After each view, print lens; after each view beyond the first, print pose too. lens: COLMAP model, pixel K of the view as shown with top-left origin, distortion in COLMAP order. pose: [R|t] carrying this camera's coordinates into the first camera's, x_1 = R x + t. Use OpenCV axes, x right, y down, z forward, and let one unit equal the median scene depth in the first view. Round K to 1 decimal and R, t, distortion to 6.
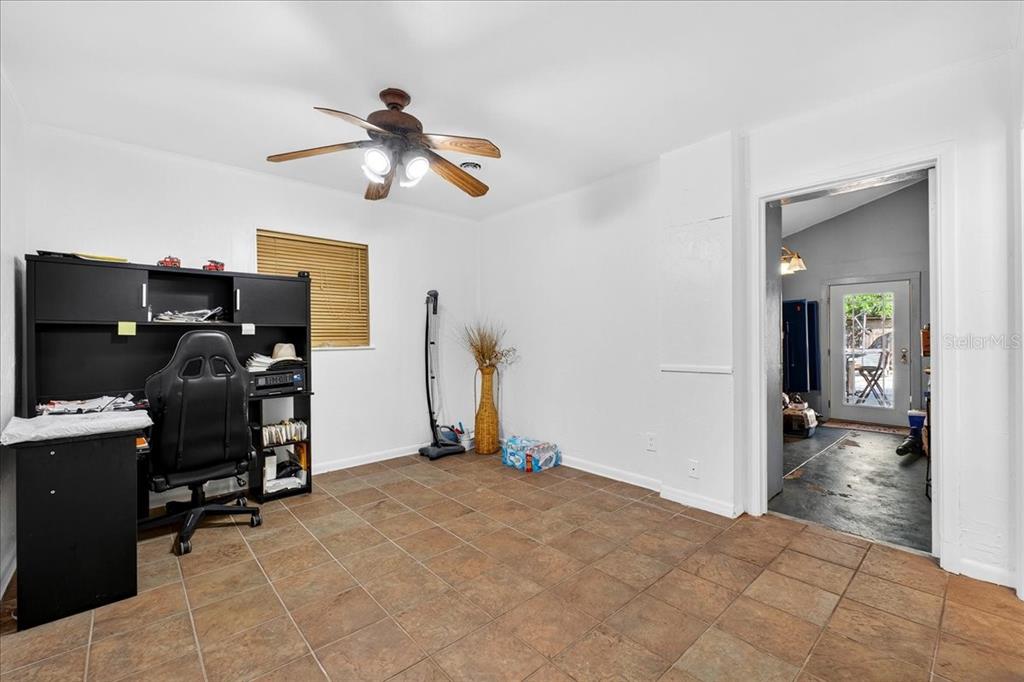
lens RADIAL K [[428.0, 0, 512.0], [0, 428.0, 338.4], [0, 0, 1]] dist [-0.000027, -0.000043]
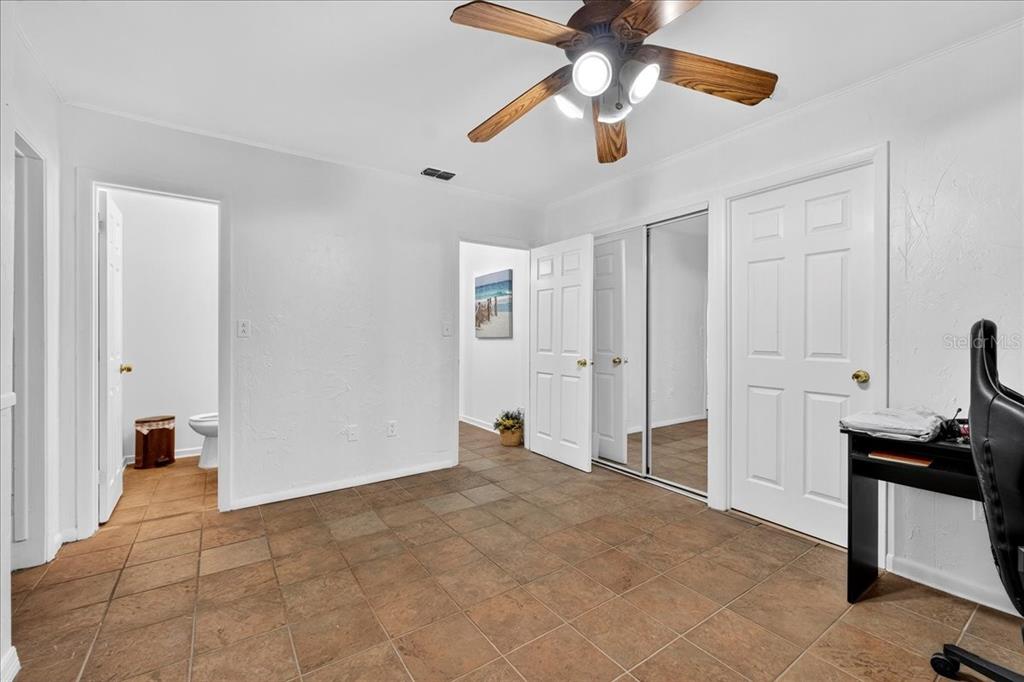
lens RADIAL K [[428.0, 0, 512.3], [0, 428.0, 338.2], [0, 0, 1]] dist [-0.000027, -0.000043]
pose [[-0.992019, 0.003208, 0.126048, -0.250698], [0.003613, 0.999989, 0.002984, 0.003073], [-0.126037, 0.003415, -0.992020, 2.031868]]
